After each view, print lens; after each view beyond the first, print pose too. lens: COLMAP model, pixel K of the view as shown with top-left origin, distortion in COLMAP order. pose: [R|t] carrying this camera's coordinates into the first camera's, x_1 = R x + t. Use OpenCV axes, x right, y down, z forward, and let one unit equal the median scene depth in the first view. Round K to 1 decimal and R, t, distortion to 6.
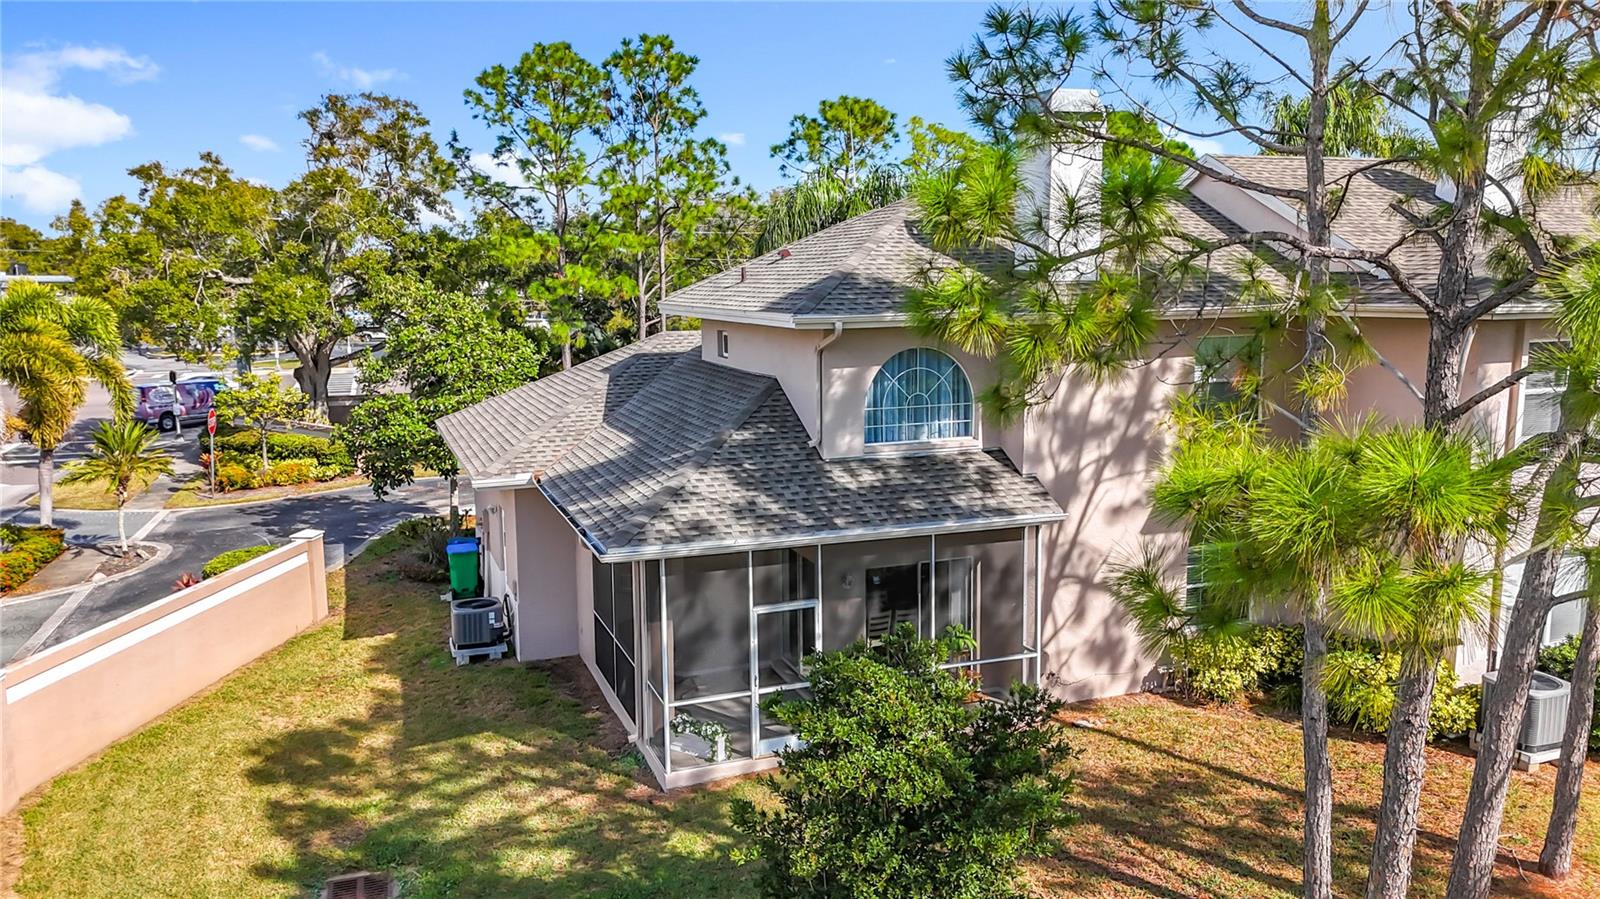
lens RADIAL K [[1176.6, 0, 800.0], [0, 1176.6, 449.5], [0, 0, 1]] dist [0.000135, 0.001261]
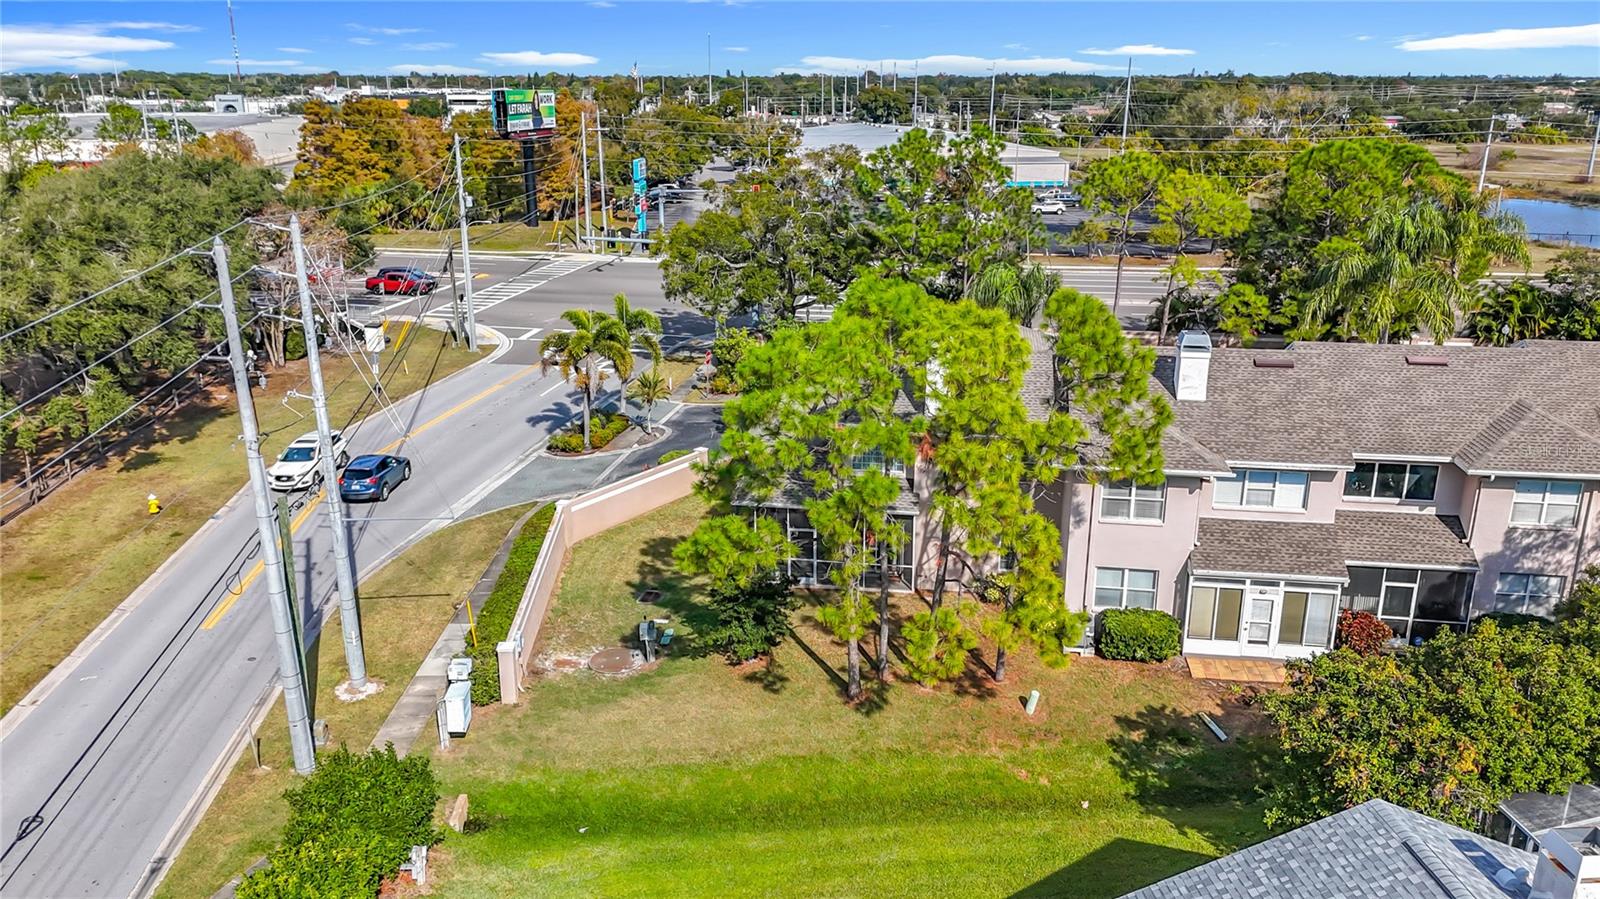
lens RADIAL K [[1176.6, 0, 800.0], [0, 1176.6, 449.5], [0, 0, 1]] dist [0.000135, 0.001261]
pose [[0.866530, 0.157132, -0.473745, 1.161727], [-0.078762, 0.980309, 0.181084, -0.501927], [0.492871, -0.119601, 0.861843, -1.208012]]
